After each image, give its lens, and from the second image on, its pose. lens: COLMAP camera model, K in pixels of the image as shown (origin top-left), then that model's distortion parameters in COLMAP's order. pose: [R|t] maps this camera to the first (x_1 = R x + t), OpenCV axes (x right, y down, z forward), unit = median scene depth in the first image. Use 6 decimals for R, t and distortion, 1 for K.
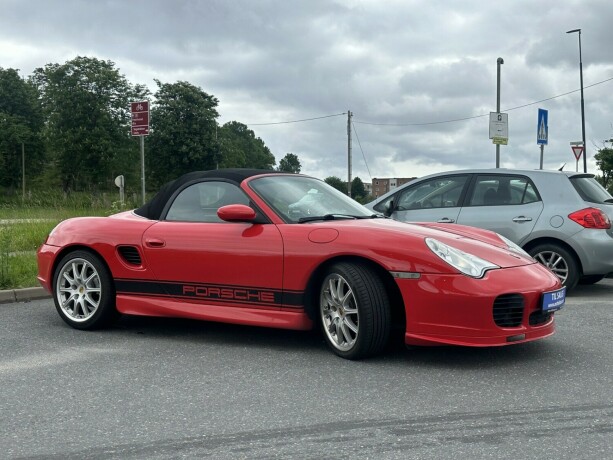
lens RADIAL K [[776.4, 0, 300.5], [0, 776.4, 232.1], [0, 0, 1]] dist [0.116182, 0.000000]
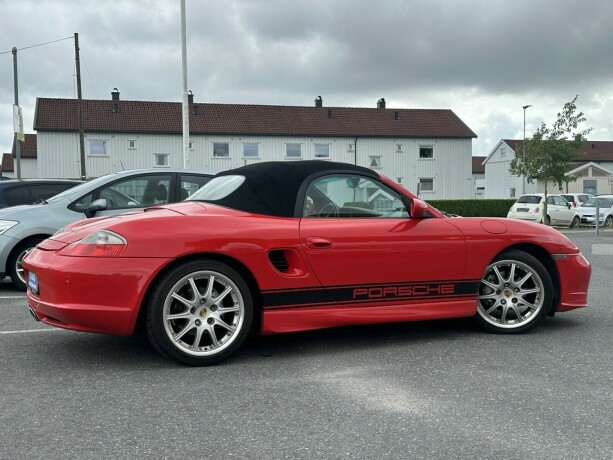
lens RADIAL K [[776.4, 0, 301.8], [0, 776.4, 229.4], [0, 0, 1]] dist [0.116182, 0.000000]
pose [[0.523253, -0.026423, 0.851768, -0.898250], [0.034917, 0.999345, 0.009551, -0.010363], [-0.851462, 0.024743, 0.523833, 0.549085]]
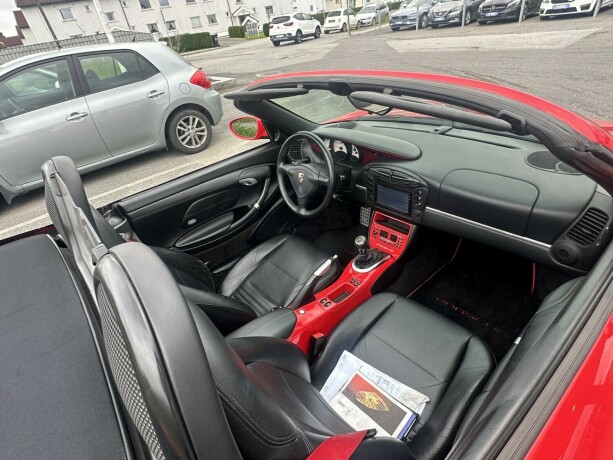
lens RADIAL K [[326.9, 0, 306.3], [0, 326.9, 225.8], [0, 0, 1]] dist [-0.001473, -0.000581]
pose [[0.275556, -0.552906, 0.786362, -0.174455], [0.168491, 0.833148, 0.526759, -0.102631], [-0.946404, -0.012657, 0.322738, 1.009954]]
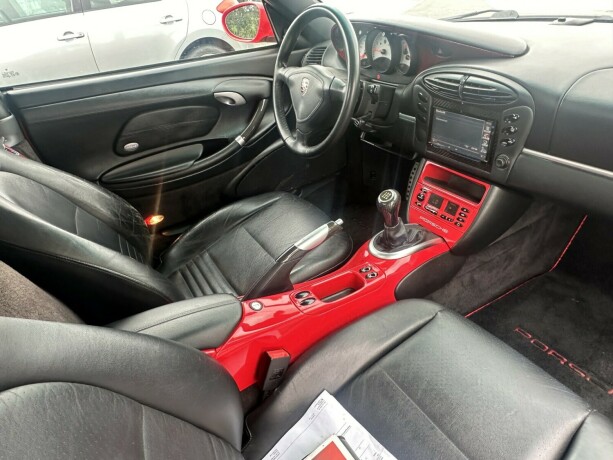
lens RADIAL K [[396.0, 0, 303.8], [0, 396.0, 229.1], [0, 0, 1]] dist [-0.006836, 0.000147]
pose [[0.442254, -0.510522, 0.737414, -0.126306], [0.115004, 0.847682, 0.517890, -0.044578], [-0.889486, -0.144233, 0.433602, 1.009189]]
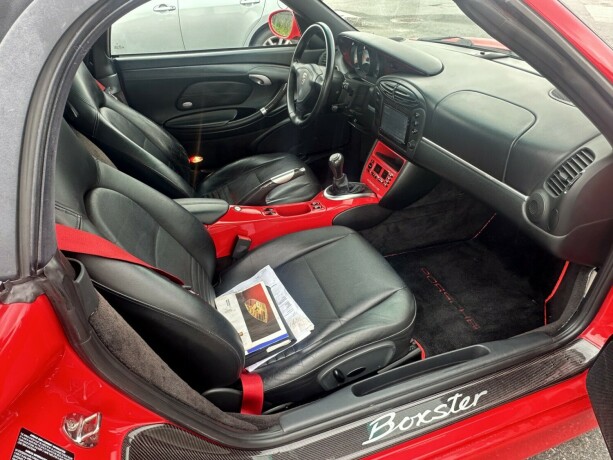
lens RADIAL K [[396.0, 0, 305.0], [0, 396.0, 229.3], [0, 0, 1]] dist [-0.006836, 0.000147]
pose [[0.615458, -0.448170, 0.648348, -0.170088], [0.042475, 0.840264, 0.540511, -0.062002], [-0.787024, -0.305123, 0.536183, 0.931687]]
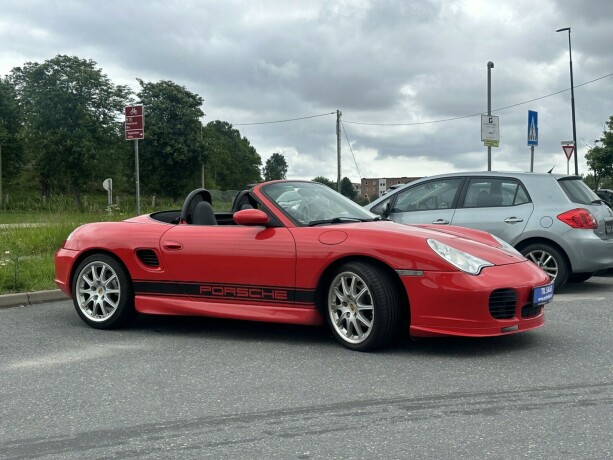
lens RADIAL K [[802.6, 0, 312.7], [0, 802.6, 229.5], [0, 0, 1]] dist [0.128807, 0.000000]
pose [[0.999460, -0.009548, 0.031434, -0.028455], [0.009740, 0.999935, -0.005963, -0.000131], [-0.031375, 0.006266, 0.999488, -0.103809]]
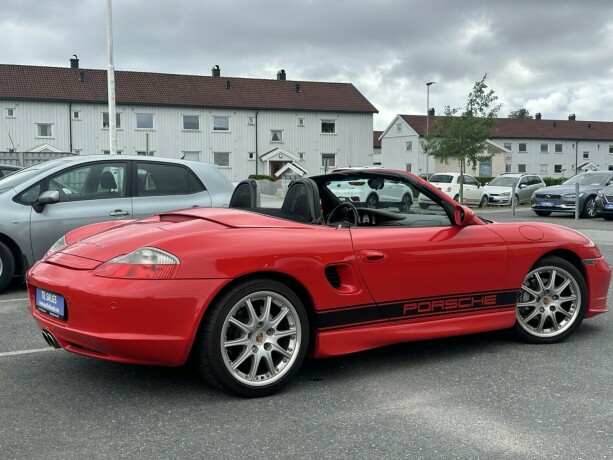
lens RADIAL K [[802.6, 0, 304.5], [0, 802.6, 231.2], [0, 0, 1]] dist [0.128807, 0.000000]
pose [[0.391926, -0.058973, 0.918105, -0.932770], [0.033357, 0.998198, 0.049878, -0.053384], [-0.919392, 0.011077, 0.393187, 0.718996]]
